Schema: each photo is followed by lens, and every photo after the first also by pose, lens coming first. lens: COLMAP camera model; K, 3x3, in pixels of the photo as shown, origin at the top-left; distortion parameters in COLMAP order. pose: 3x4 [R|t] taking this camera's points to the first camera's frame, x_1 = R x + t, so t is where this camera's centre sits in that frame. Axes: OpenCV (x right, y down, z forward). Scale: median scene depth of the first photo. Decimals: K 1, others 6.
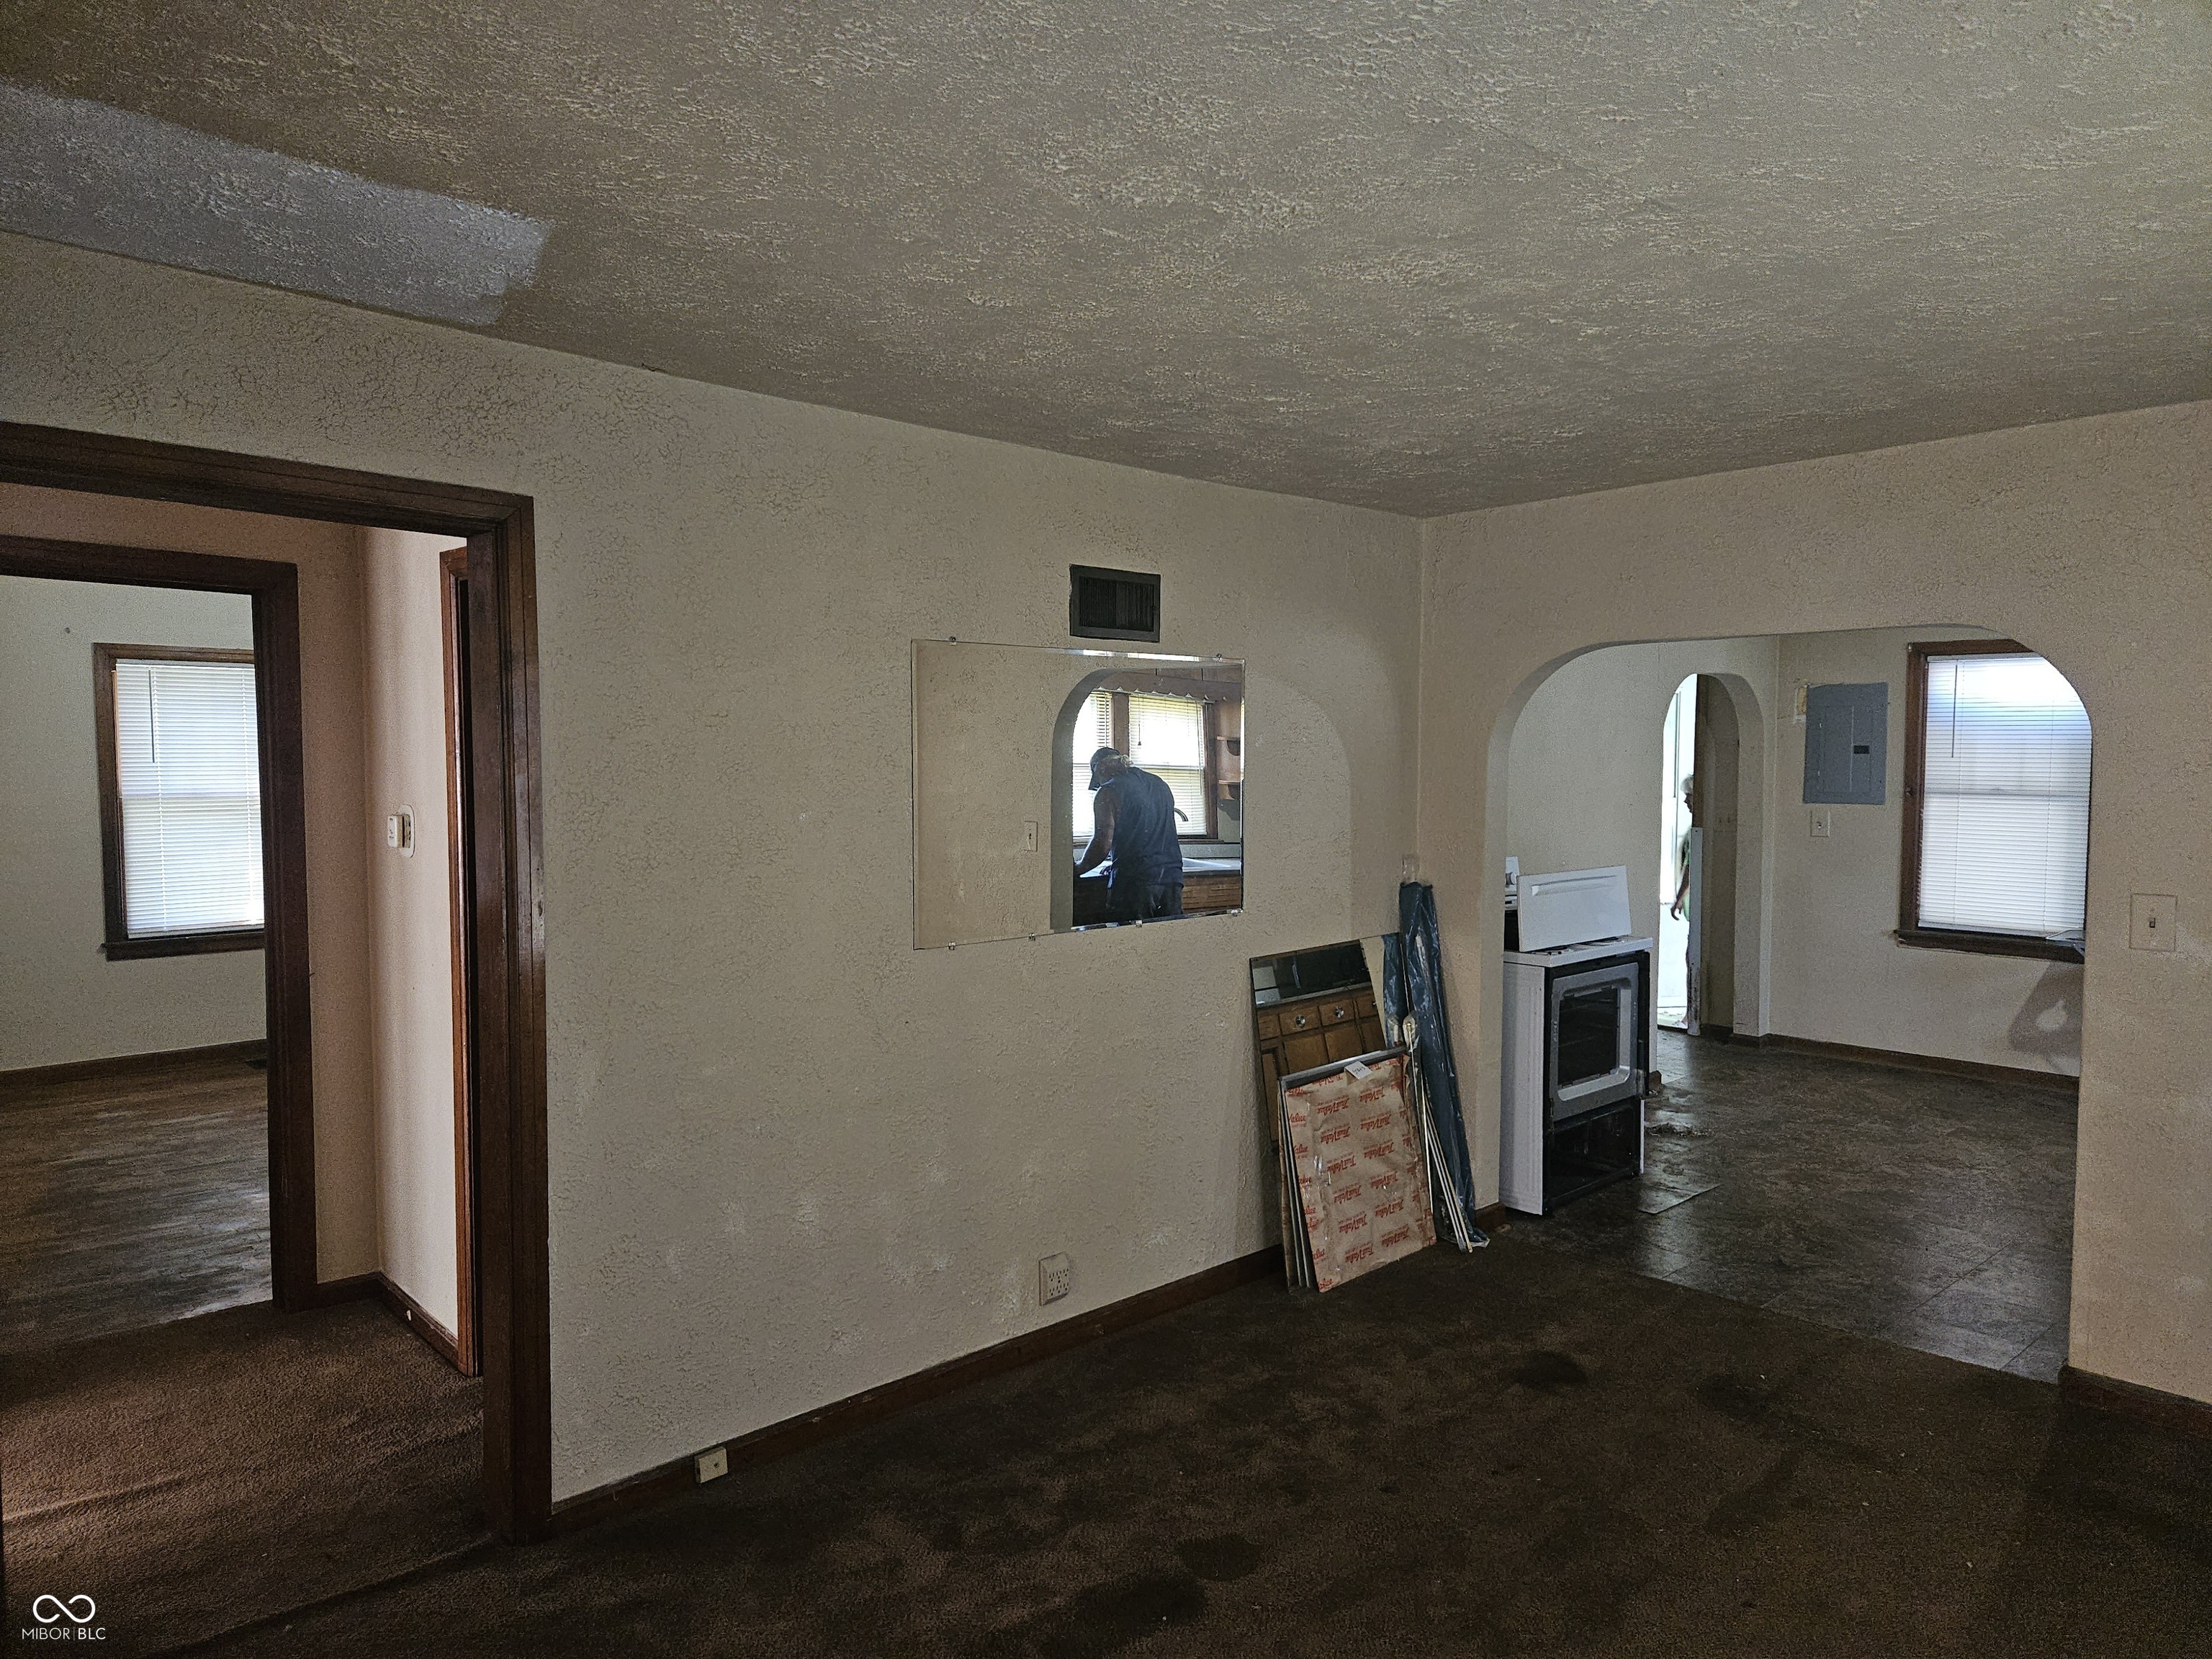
lens RADIAL K [[1467.3, 0, 1092.2], [0, 1467.3, 836.6], [0, 0, 1]] dist [0.078812, -0.065207]
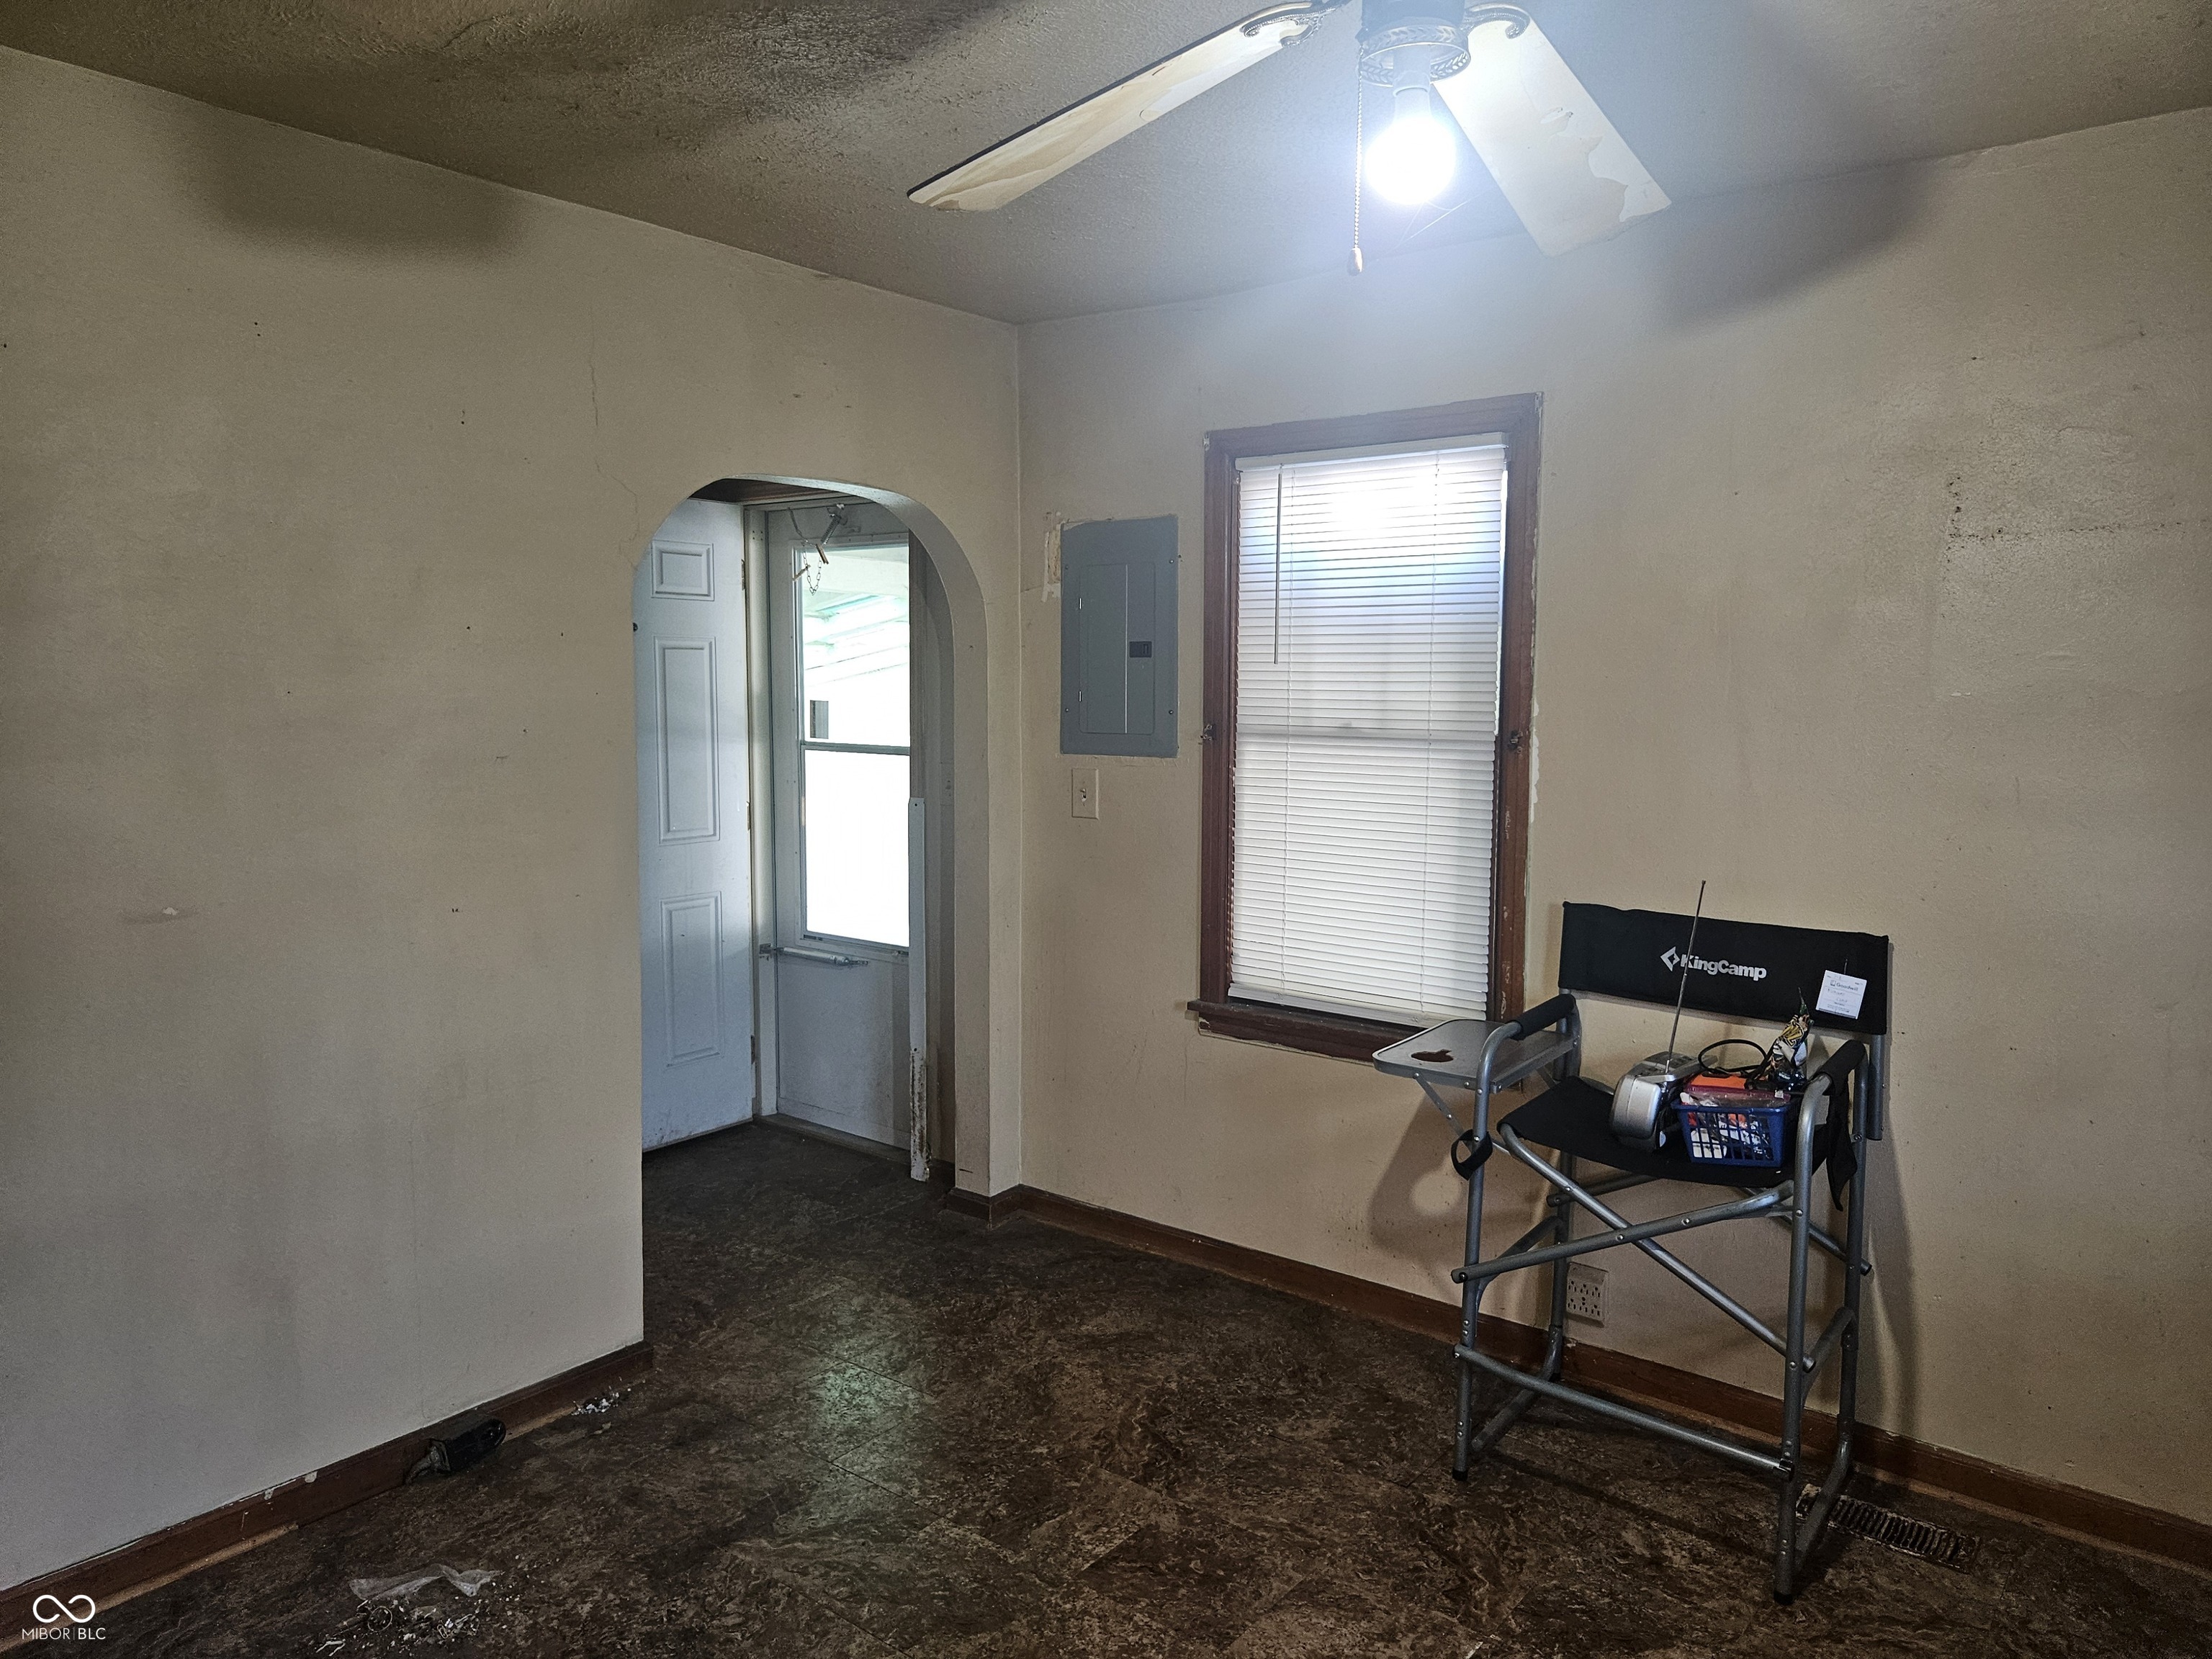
lens RADIAL K [[1476.9, 0, 1112.8], [0, 1476.9, 835.3], [0, 0, 1]] dist [0.071879, -0.061941]
pose [[0.988324, -0.007947, 0.152162, 0.440756], [0.002057, 0.999244, 0.038828, -0.014750], [-0.152356, -0.038062, 0.987593, 0.512719]]
